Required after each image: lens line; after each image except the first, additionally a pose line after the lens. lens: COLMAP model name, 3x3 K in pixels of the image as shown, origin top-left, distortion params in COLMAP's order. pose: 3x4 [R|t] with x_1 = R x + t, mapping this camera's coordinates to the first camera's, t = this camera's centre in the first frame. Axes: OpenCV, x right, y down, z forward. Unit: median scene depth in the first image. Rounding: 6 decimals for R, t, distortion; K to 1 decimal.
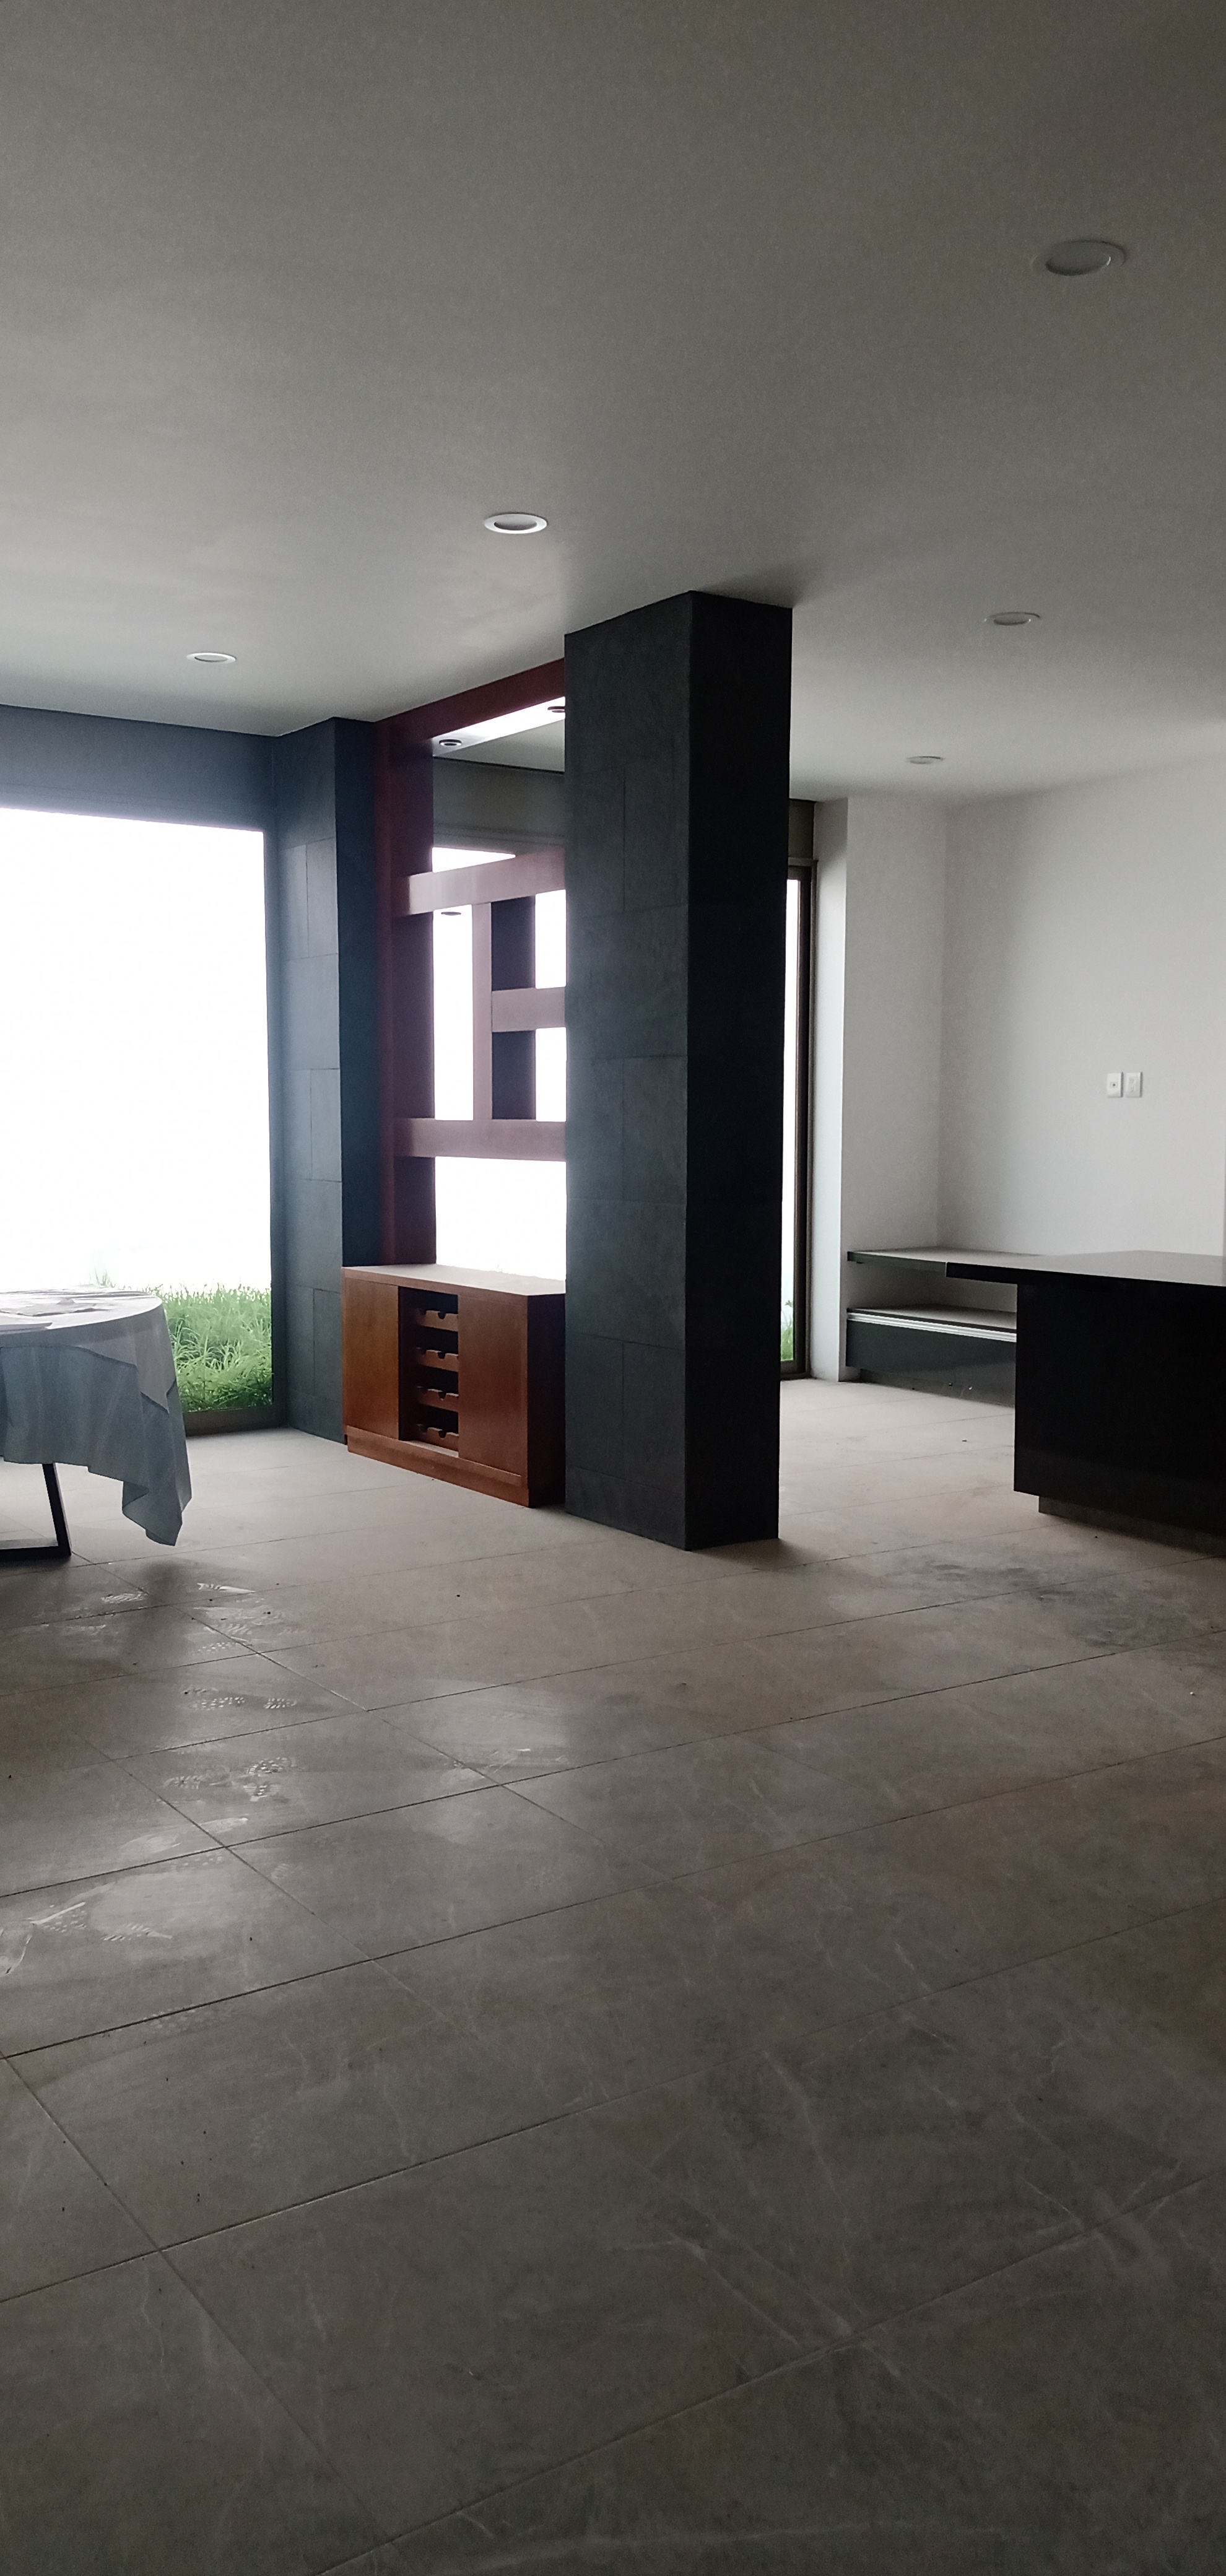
lens RADIAL K [[2047.3, 0, 598.4], [0, 2047.3, 1296.9], [0, 0, 1]] dist [0.100698, -0.103074]
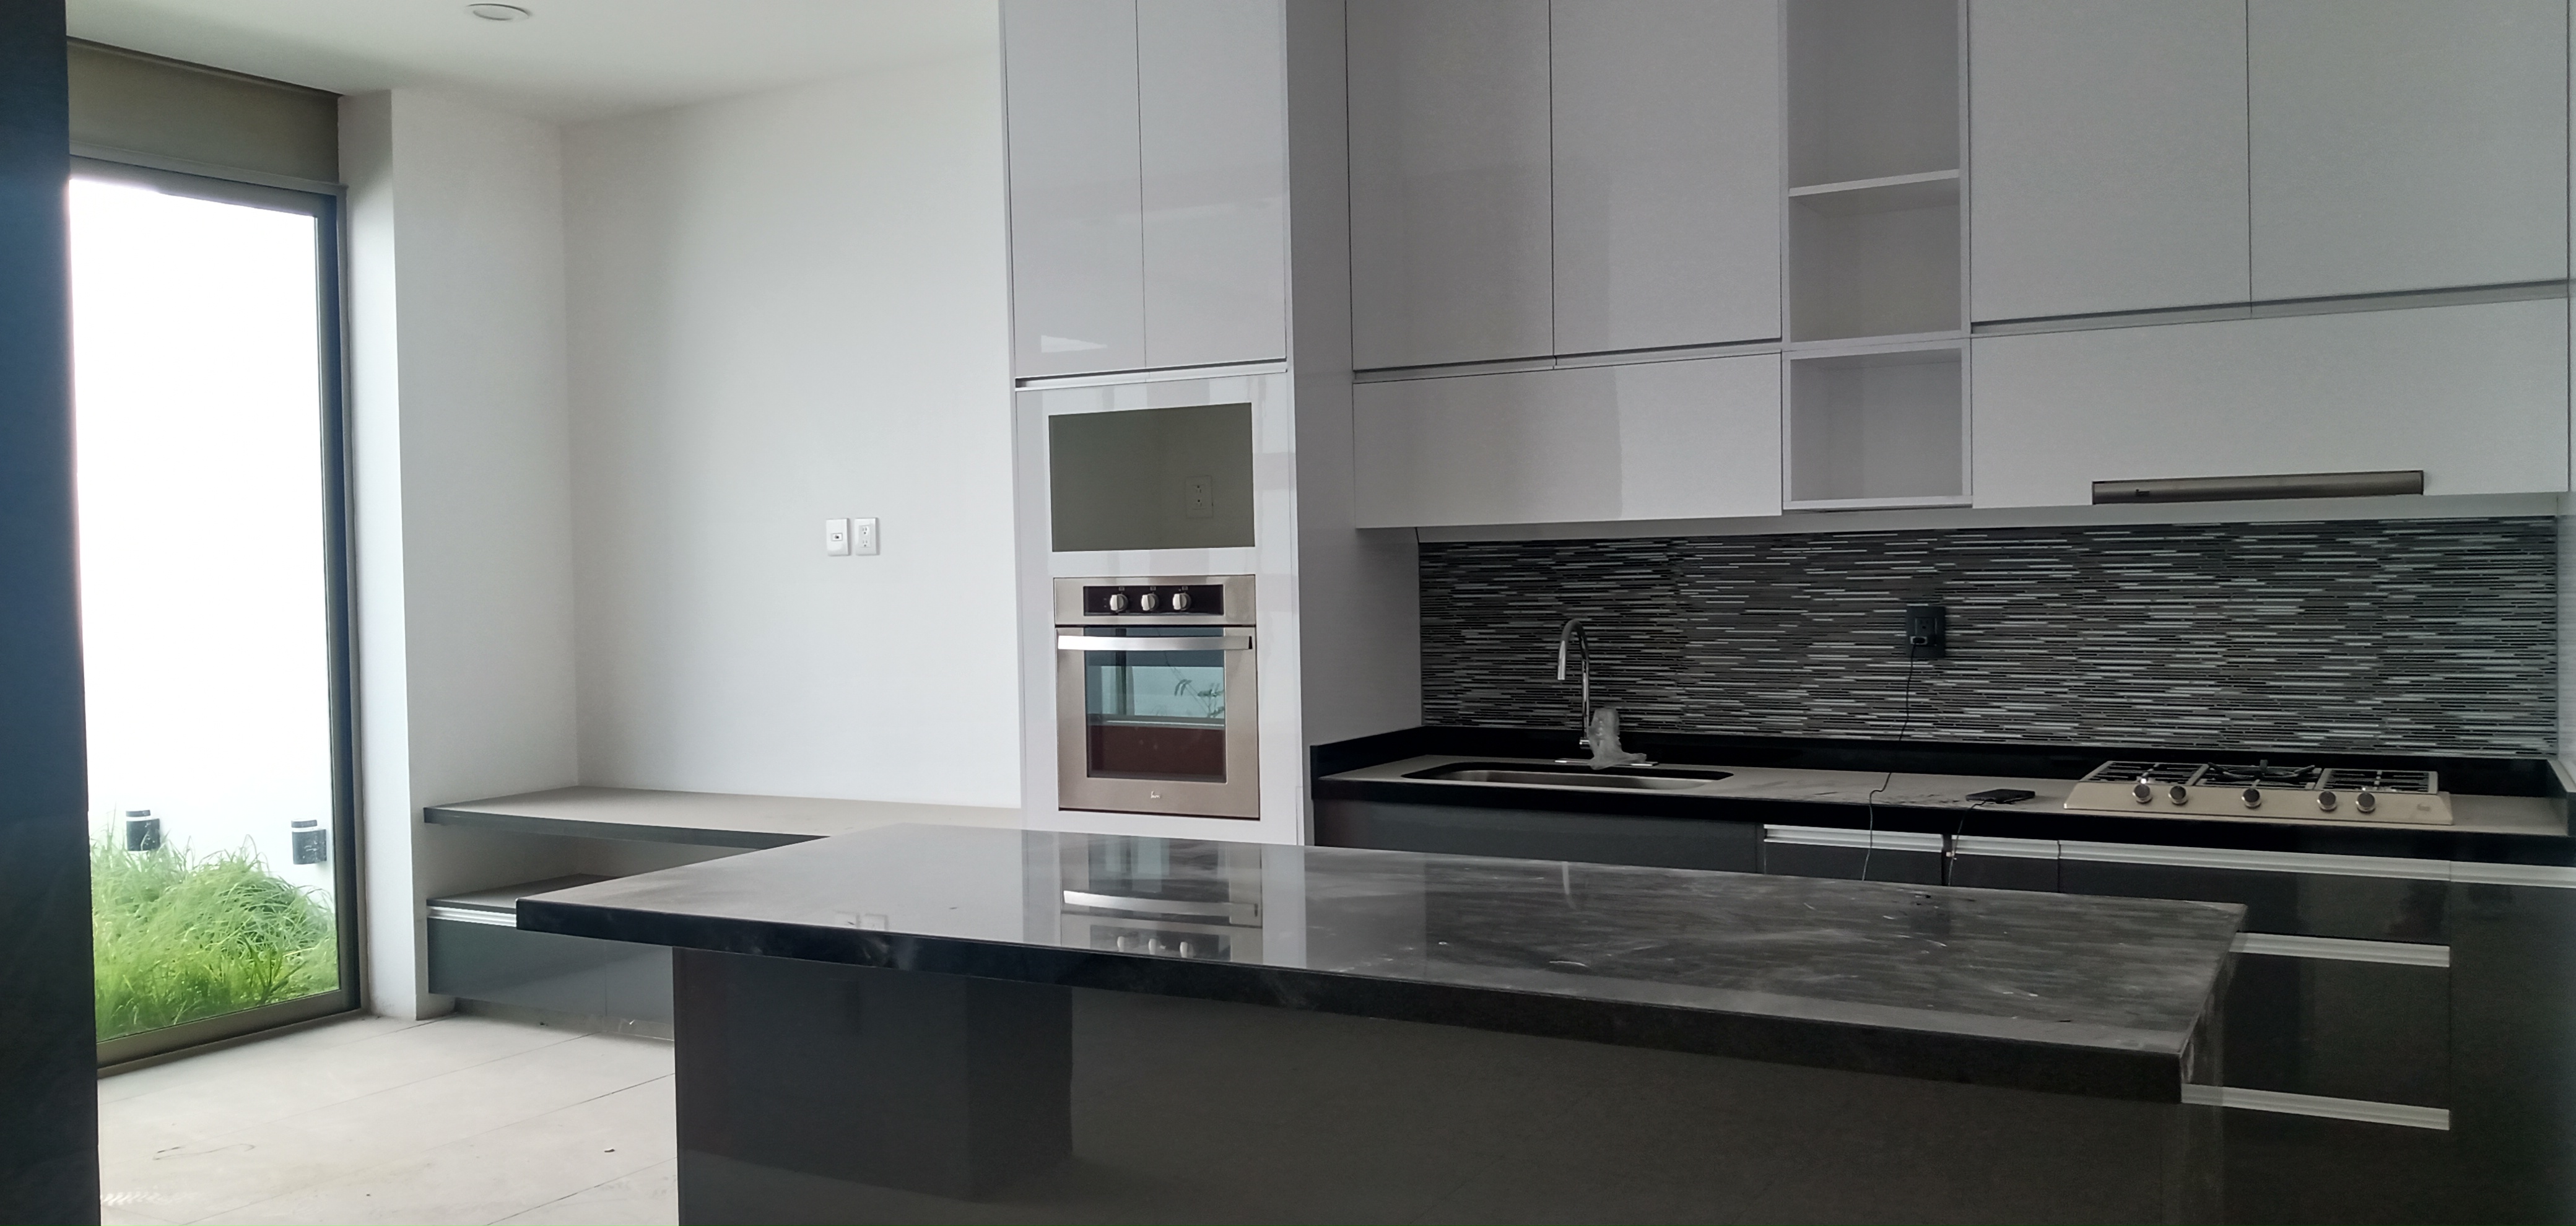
lens RADIAL K [[2047.3, 0, 1279.7], [0, 2047.3, 624.3], [0, 0, 1]] dist [0.100698, -0.103074]
pose [[0.895934, -0.032486, 0.442998, 0.077107], [0.060331, 0.996980, -0.048906, -0.031116], [-0.440071, 0.070544, 0.895188, 0.321296]]
